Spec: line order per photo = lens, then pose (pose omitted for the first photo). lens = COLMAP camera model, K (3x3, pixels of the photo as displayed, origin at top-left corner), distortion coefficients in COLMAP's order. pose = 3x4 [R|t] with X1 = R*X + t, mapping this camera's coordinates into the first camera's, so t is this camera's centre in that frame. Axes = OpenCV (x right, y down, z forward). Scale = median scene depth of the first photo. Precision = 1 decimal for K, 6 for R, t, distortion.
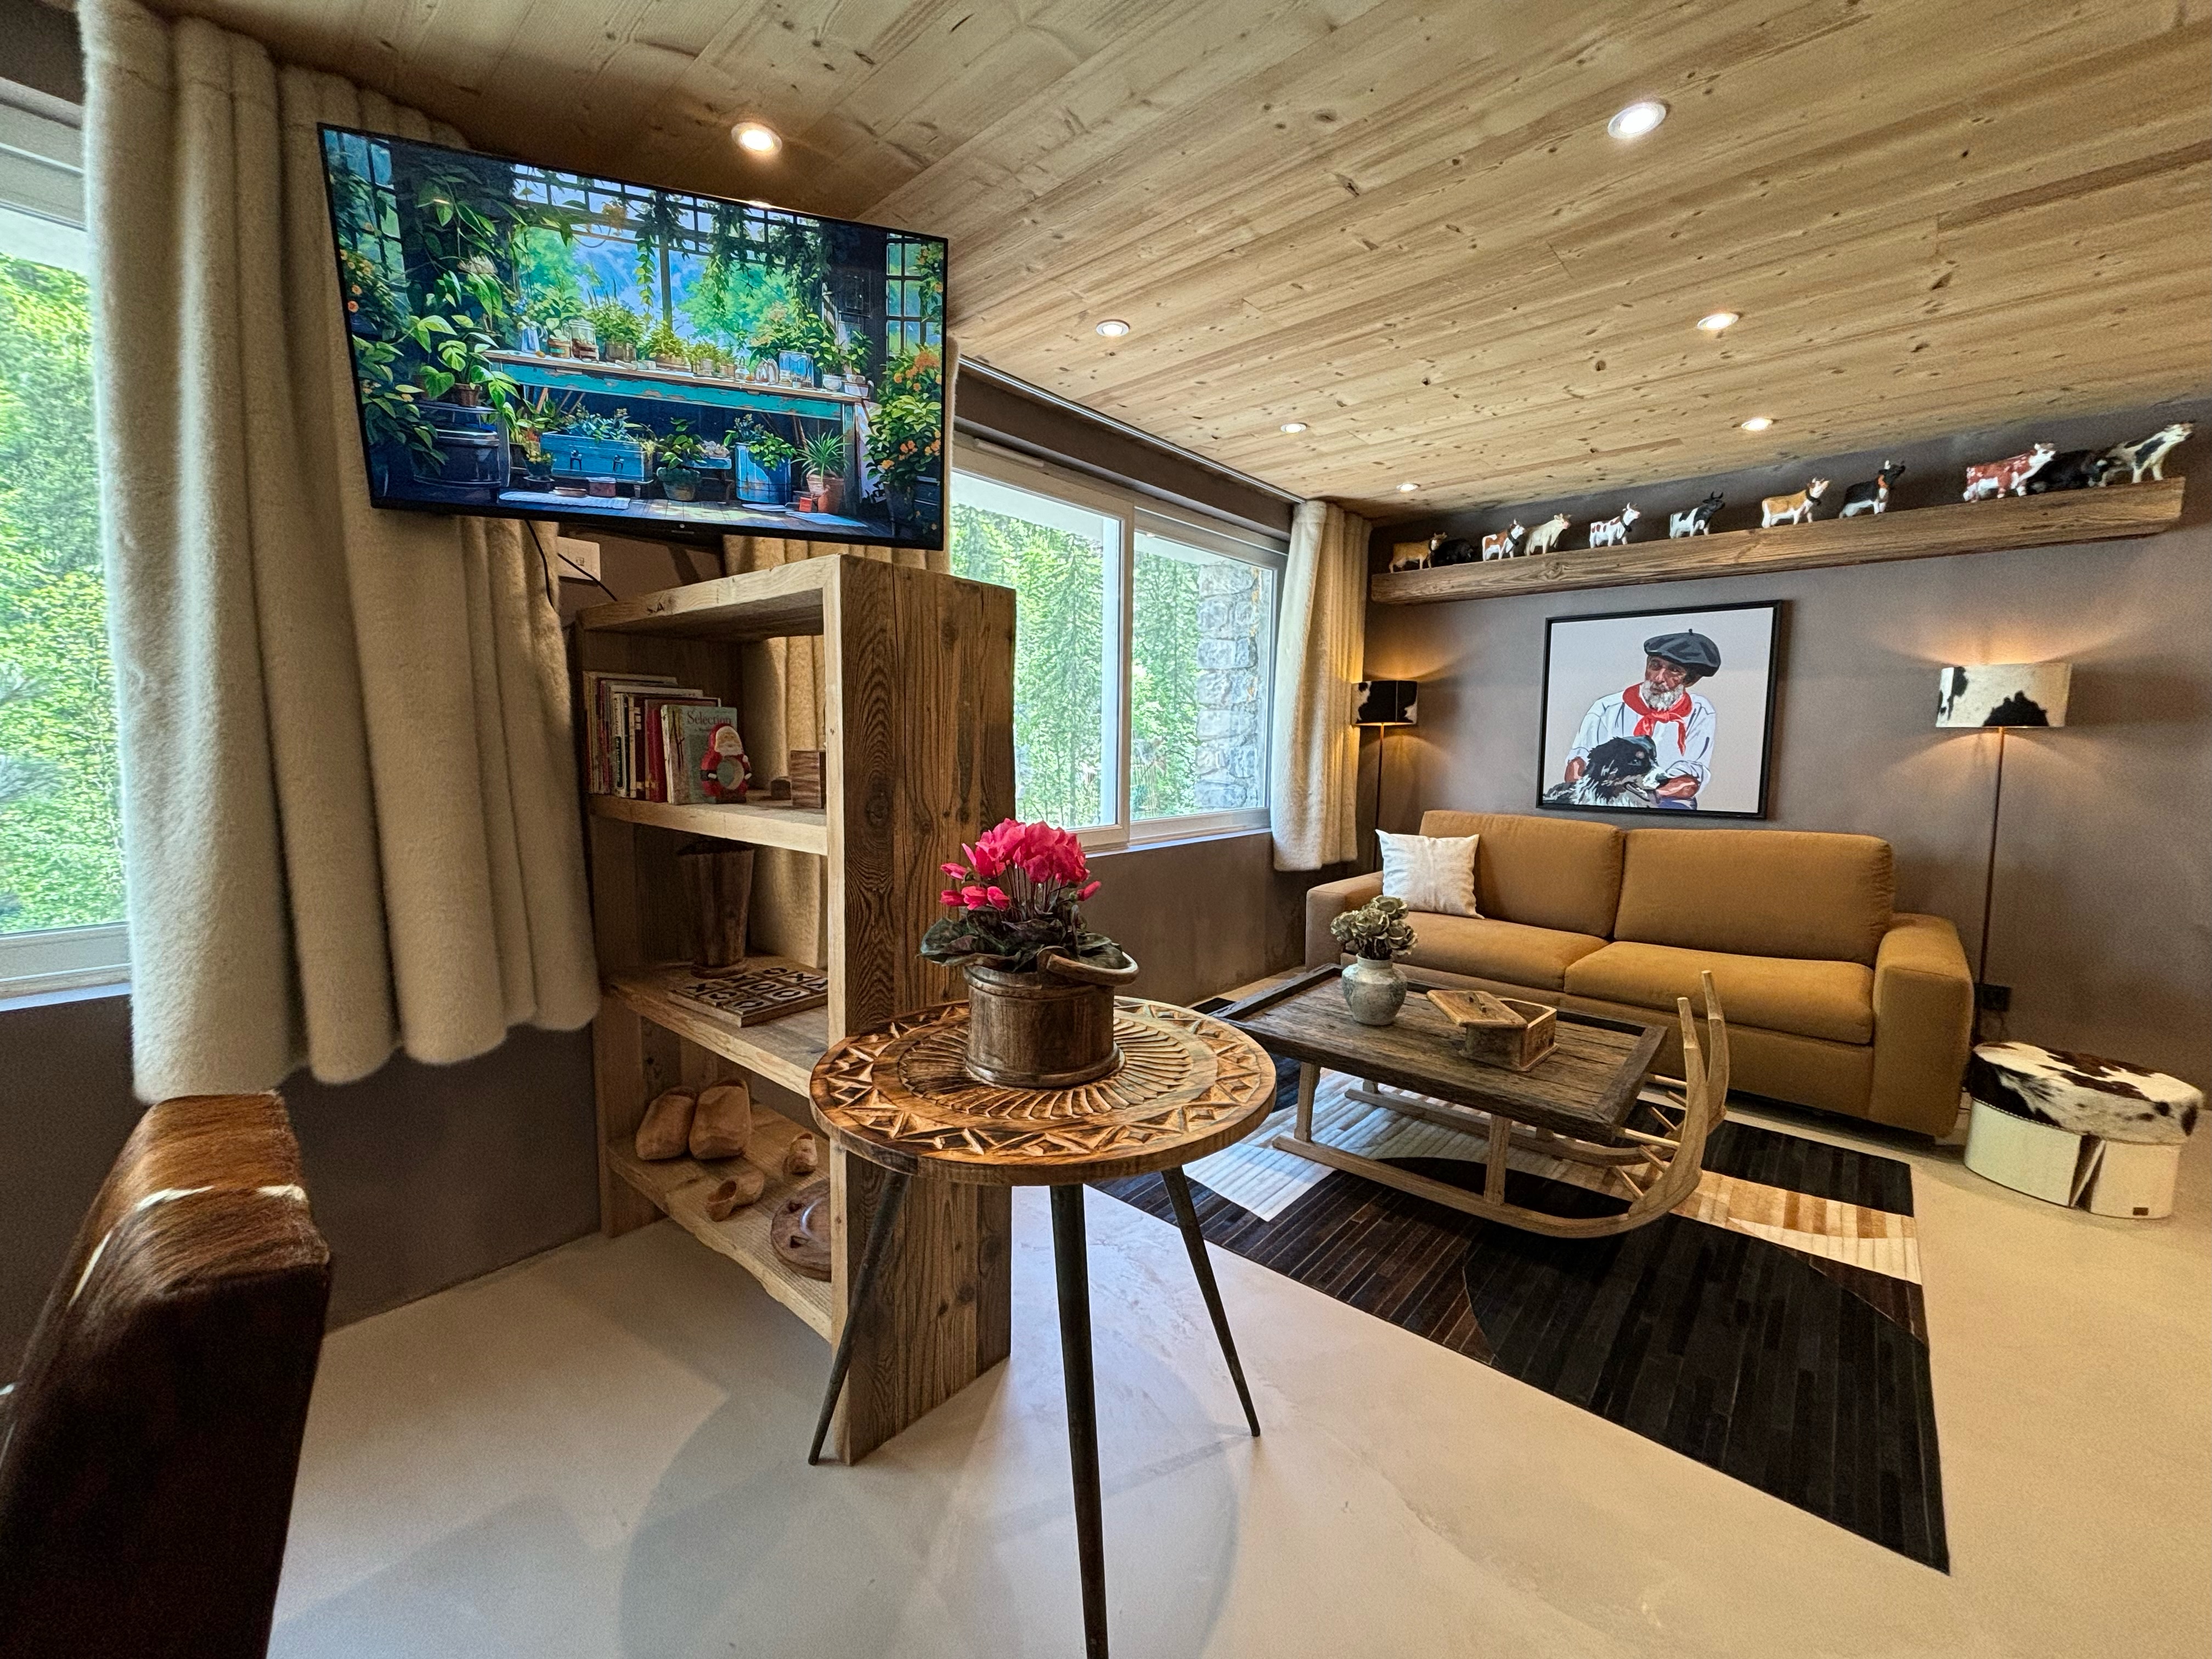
lens RADIAL K [[893.0, 0, 1111.8], [0, 893.0, 829.7], [0, 0, 1]] dist [0.000771, 0.000787]
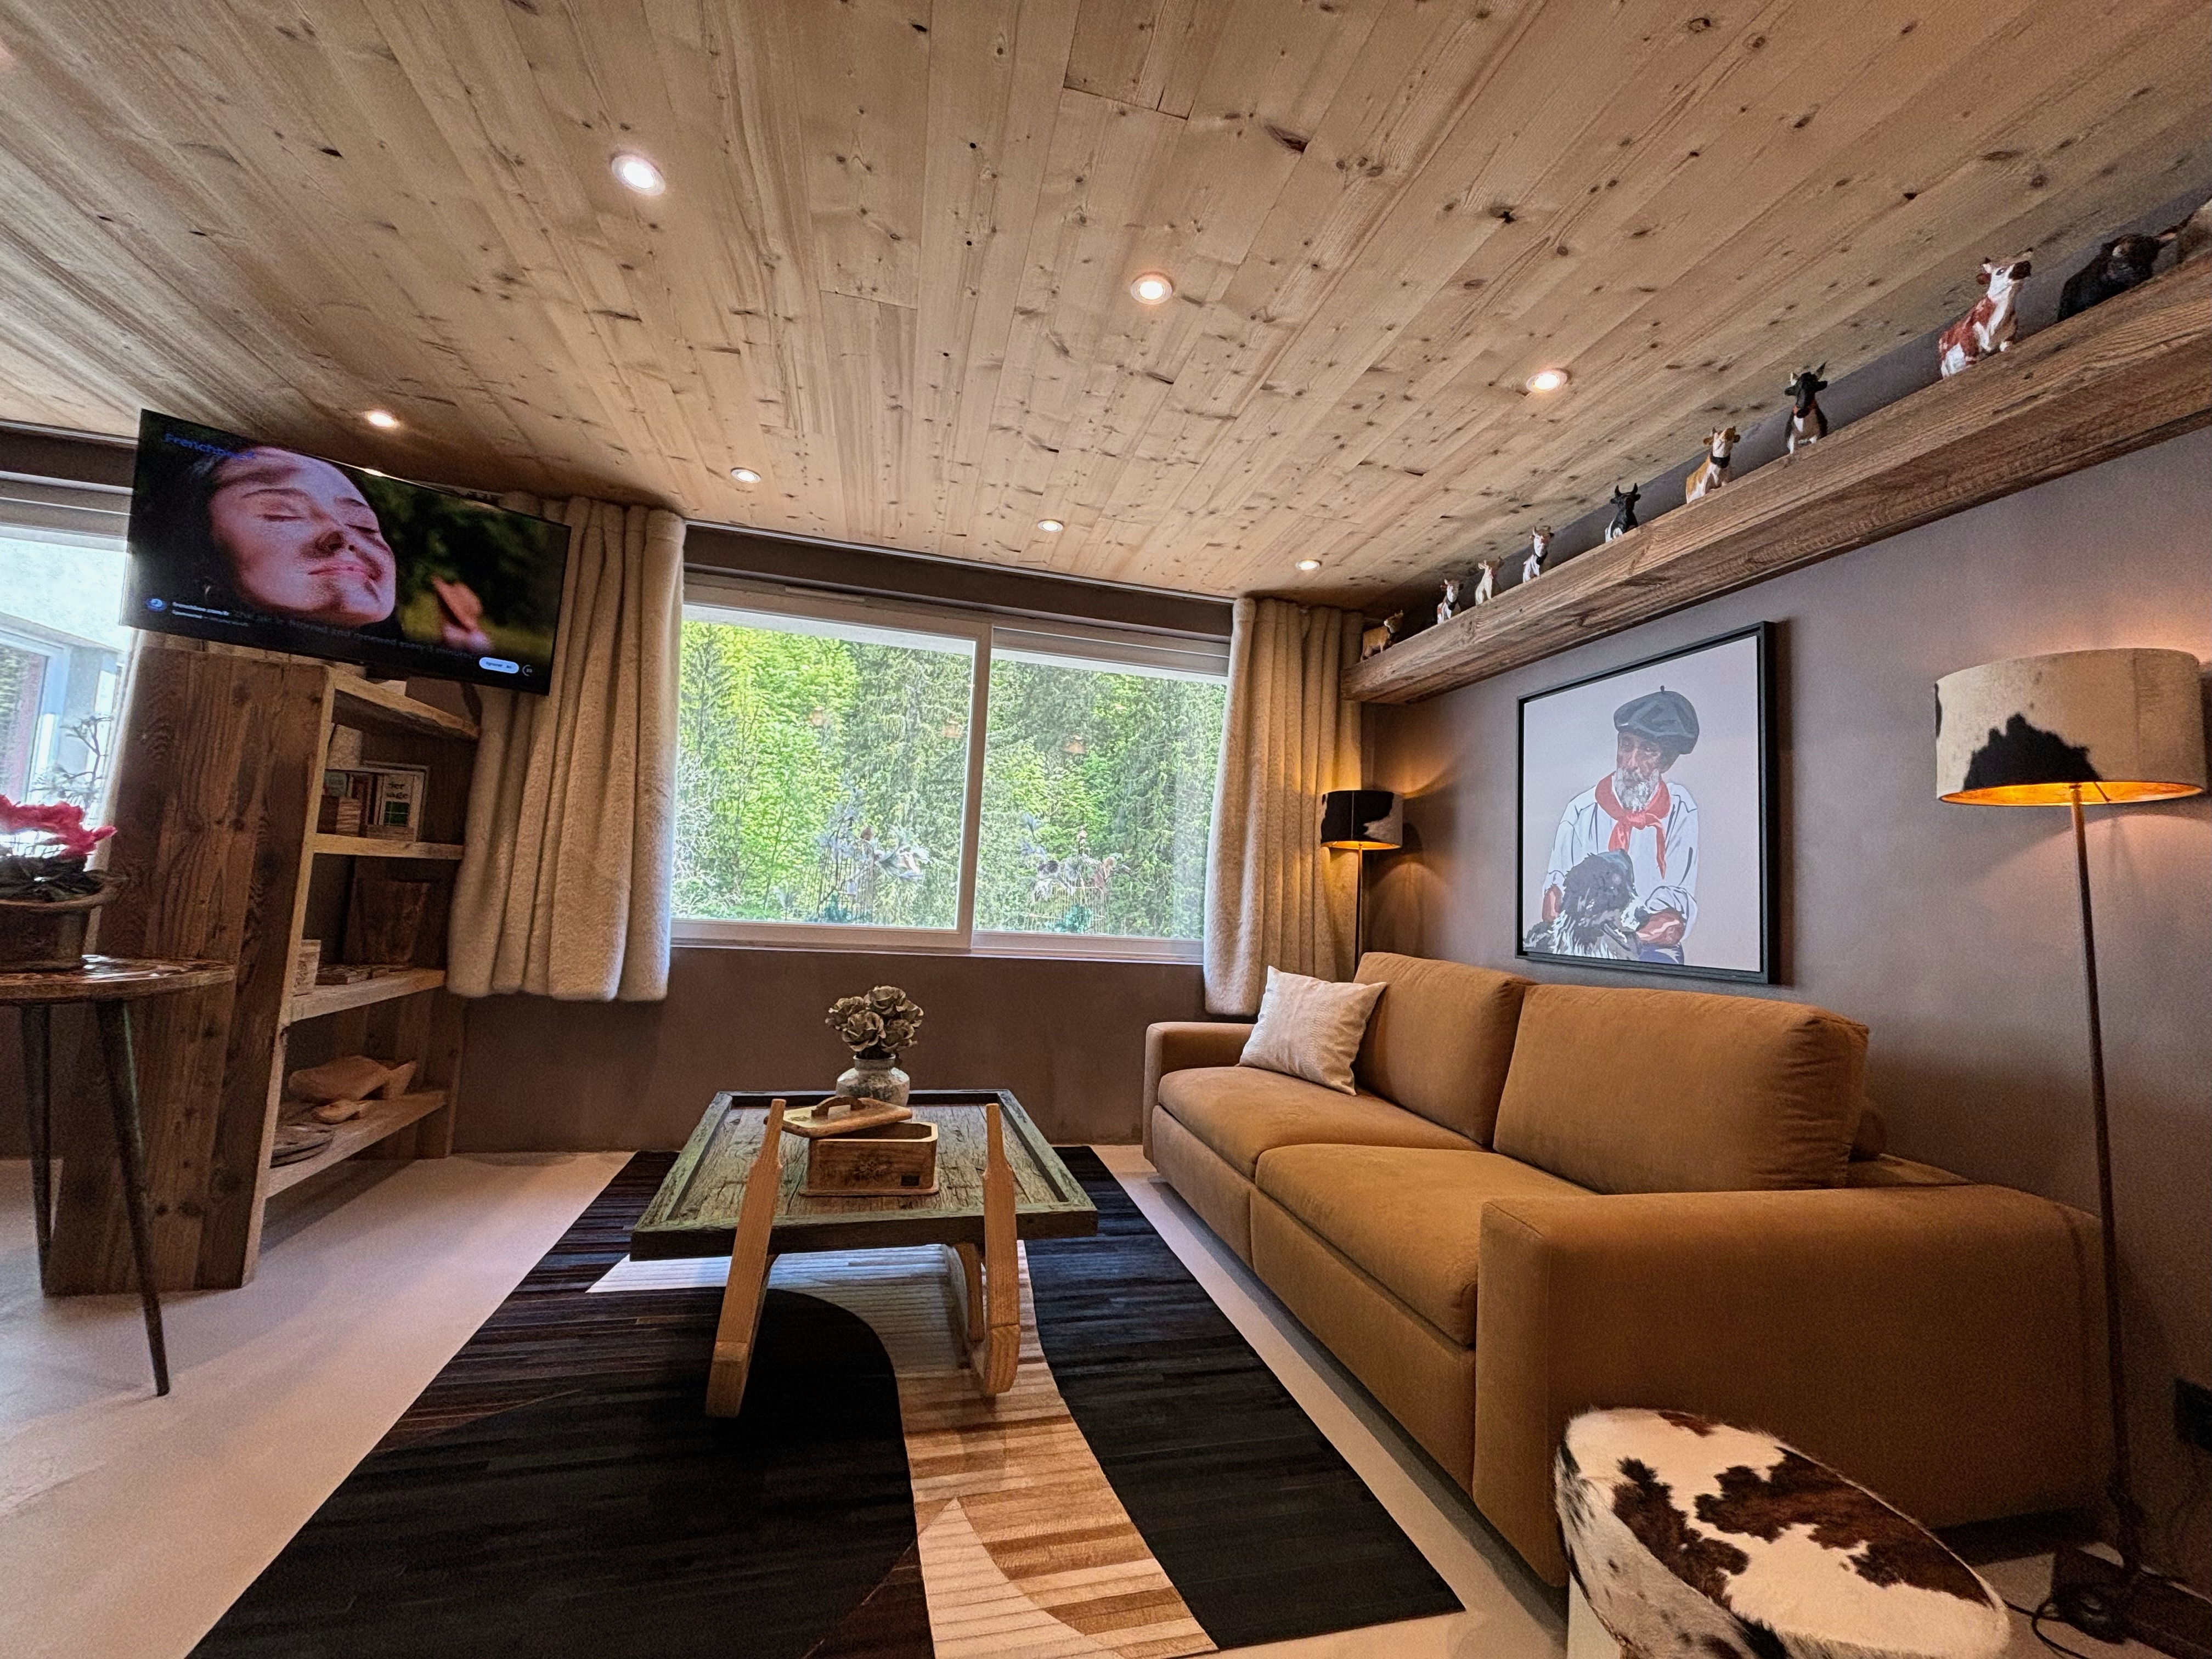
lens RADIAL K [[893.0, 0, 1100.6], [0, 893.0, 827.6], [0, 0, 1]] dist [0.000771, 0.000787]
pose [[0.818349, -0.010924, -0.574618, 0.890470], [-0.106154, 0.979743, -0.169807, 0.042140], [0.564833, 0.199960, 0.800612, 0.340017]]
